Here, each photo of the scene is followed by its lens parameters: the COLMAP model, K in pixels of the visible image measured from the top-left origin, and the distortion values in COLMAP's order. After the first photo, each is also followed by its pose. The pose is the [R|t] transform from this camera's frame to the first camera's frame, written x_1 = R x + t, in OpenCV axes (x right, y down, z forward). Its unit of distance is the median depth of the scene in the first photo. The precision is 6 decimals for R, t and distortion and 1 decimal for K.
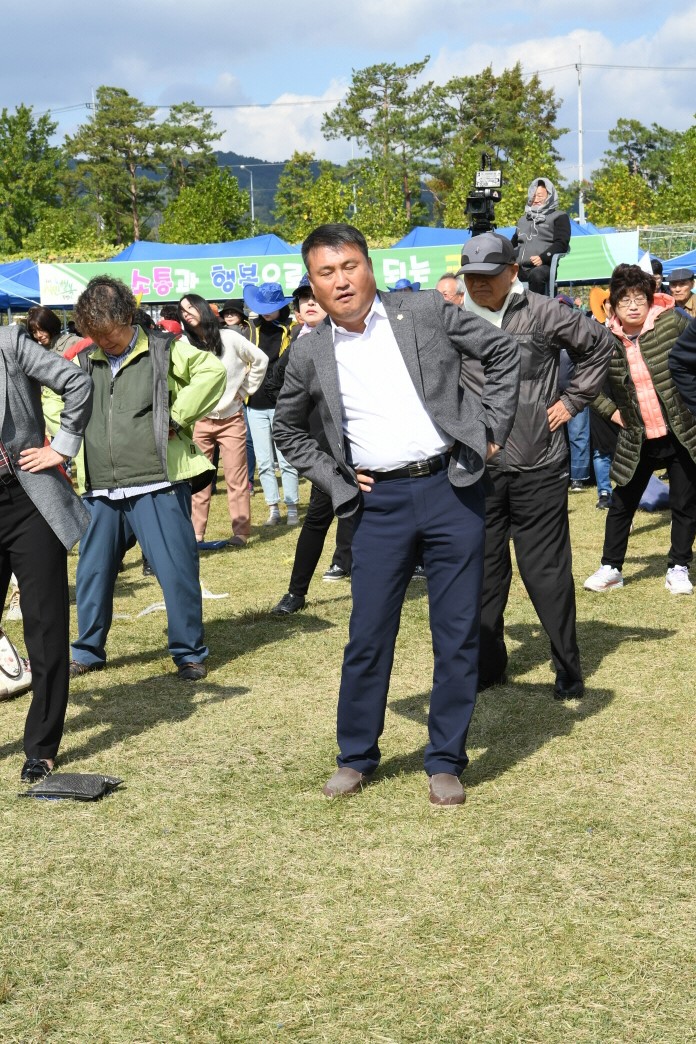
lens RADIAL K [[2009.0, 0, 331.1], [0, 2009.0, 545.0], [0, 0, 1]] dist [0.331962, 0.000000]
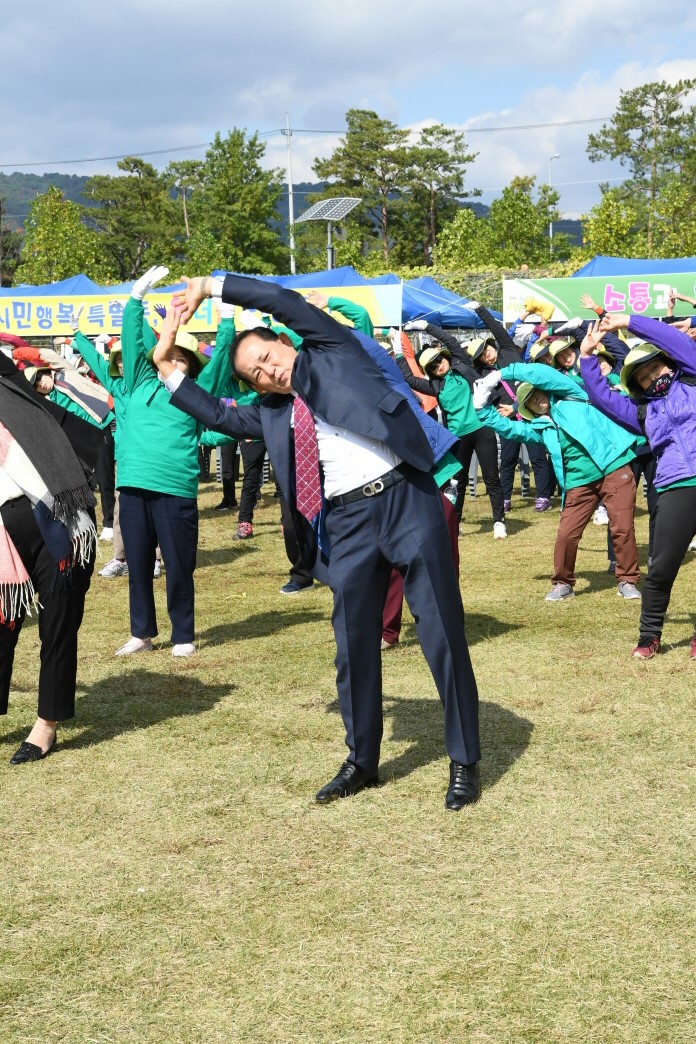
lens RADIAL K [[2009.0, 0, 314.6], [0, 2009.0, 507.5], [0, 0, 1]] dist [0.331962, 0.000000]
pose [[0.999484, 0.015804, -0.027972, -0.117256], [-0.016716, 0.999326, -0.032668, 0.000716], [0.027437, 0.033118, 0.999075, 0.029744]]
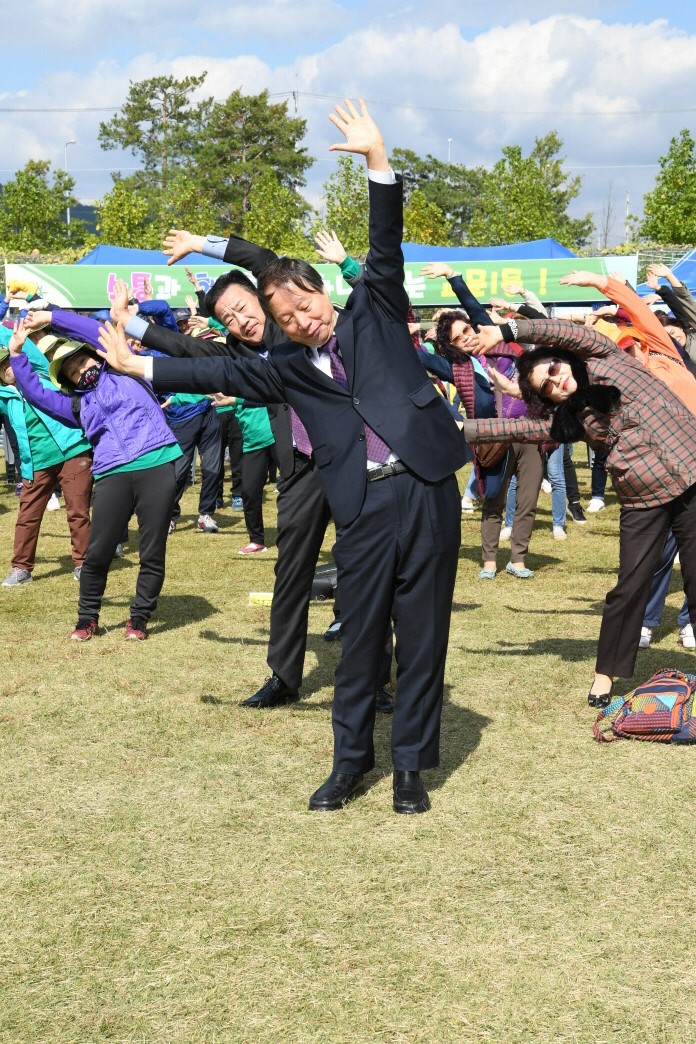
lens RADIAL K [[2009.0, 0, 325.9], [0, 2009.0, 503.0], [0, 0, 1]] dist [0.331962, 0.000000]
pose [[0.977976, 0.014916, 0.208186, -0.111019], [-0.008632, 0.999480, -0.031060, 0.000726], [-0.208541, 0.028579, 0.977596, 0.026289]]
